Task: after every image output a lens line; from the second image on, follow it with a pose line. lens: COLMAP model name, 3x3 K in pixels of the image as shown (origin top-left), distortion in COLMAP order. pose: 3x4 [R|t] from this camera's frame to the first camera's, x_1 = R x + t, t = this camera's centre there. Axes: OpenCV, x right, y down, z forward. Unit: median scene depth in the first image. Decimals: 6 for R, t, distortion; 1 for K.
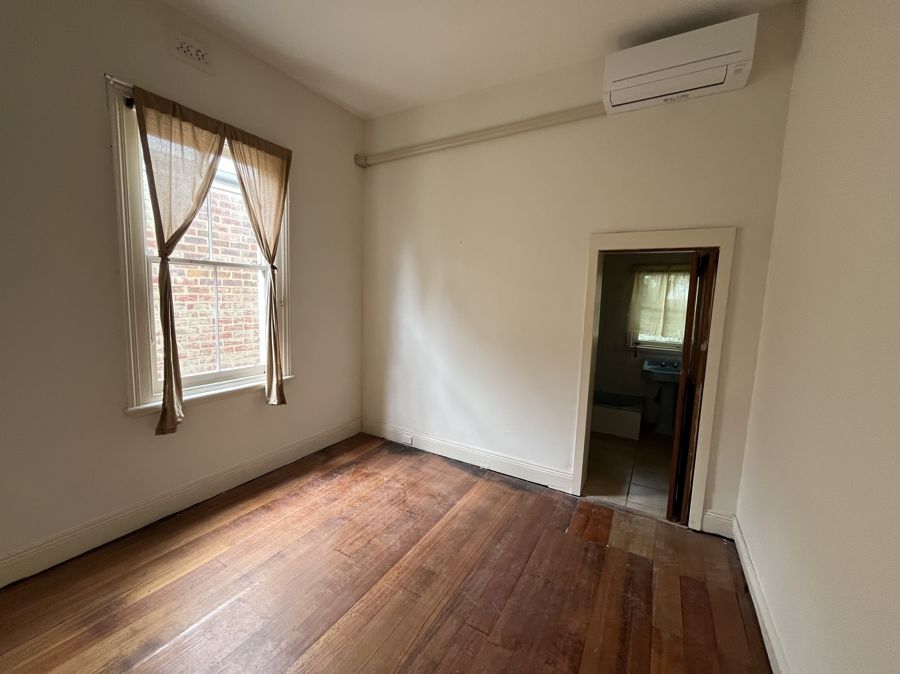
lens RADIAL K [[365.4, 0, 446.9], [0, 365.4, 337.8], [0, 0, 1]] dist [-0.002053, 0.000256]
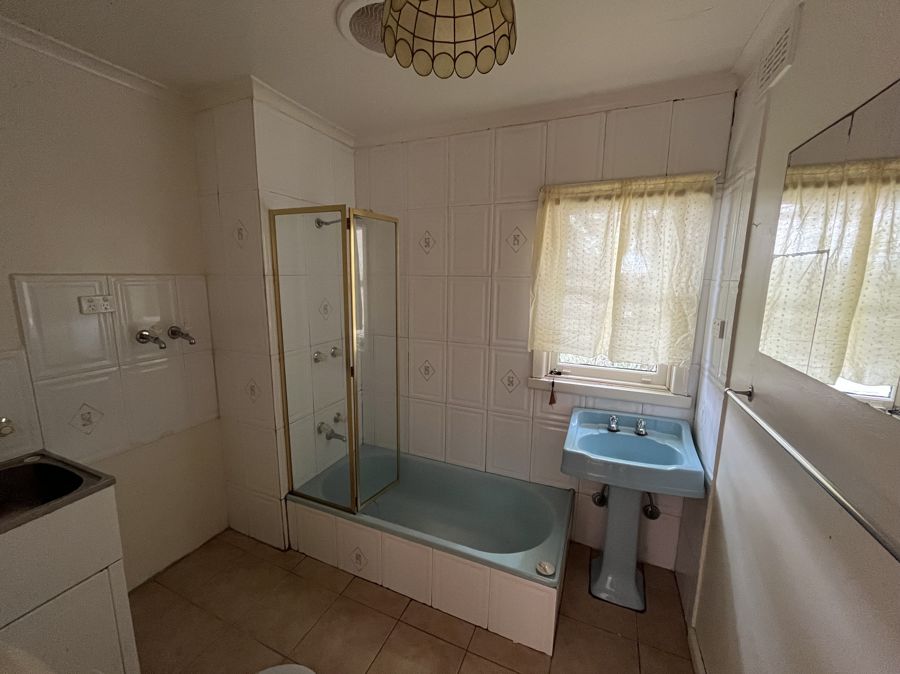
lens RADIAL K [[365.4, 0, 453.1], [0, 365.4, 338.1], [0, 0, 1]] dist [-0.002053, 0.000256]
pose [[0.993016, -0.035788, 0.112420, 0.369949], [0.029613, 0.997984, 0.056127, -0.056596], [-0.114203, -0.052406, 0.992074, 0.615633]]
